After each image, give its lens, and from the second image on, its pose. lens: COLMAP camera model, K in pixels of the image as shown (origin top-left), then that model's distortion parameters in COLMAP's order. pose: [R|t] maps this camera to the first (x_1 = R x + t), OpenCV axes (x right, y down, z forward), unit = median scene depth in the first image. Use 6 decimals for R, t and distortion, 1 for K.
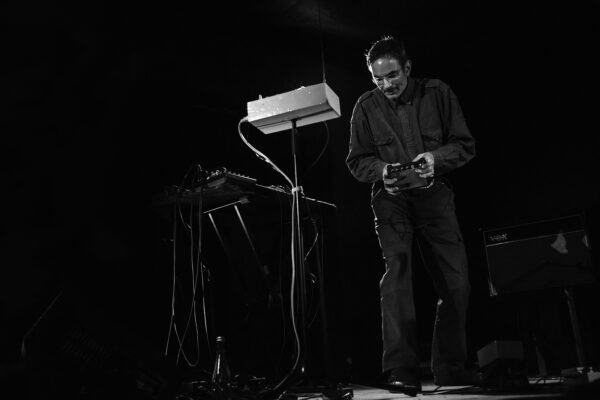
lens RADIAL K [[604.2, 0, 300.0], [0, 604.2, 200.0], [0, 0, 1]] dist [-0.035392, 0.016443]
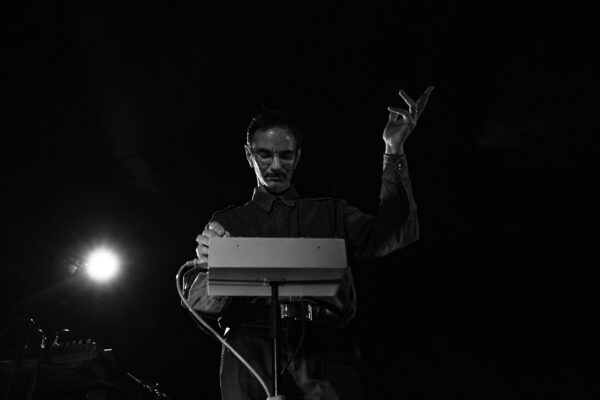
lens RADIAL K [[604.2, 0, 300.0], [0, 604.2, 200.0], [0, 0, 1]] dist [-0.035392, 0.016443]
pose [[0.863172, 0.304663, 0.402634, -0.234614], [-0.149067, 0.915661, -0.373287, 0.015280], [-0.482403, 0.262191, 0.835789, 0.393418]]
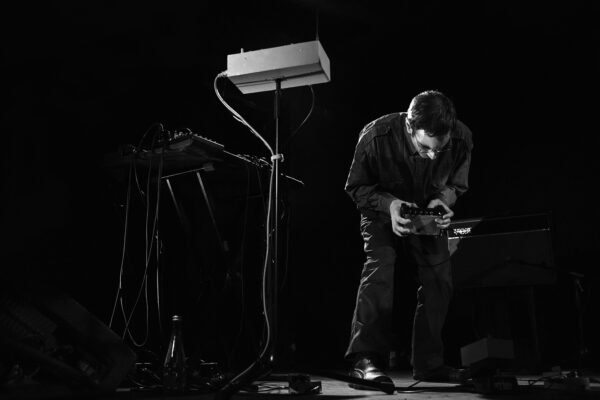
lens RADIAL K [[604.2, 0, 300.0], [0, 604.2, 200.0], [0, 0, 1]] dist [-0.035392, 0.016443]
pose [[0.991508, 0.079504, 0.102913, -0.049892], [-0.082102, 0.996397, 0.021254, 0.020298], [-0.100853, -0.029523, 0.994463, 0.091065]]
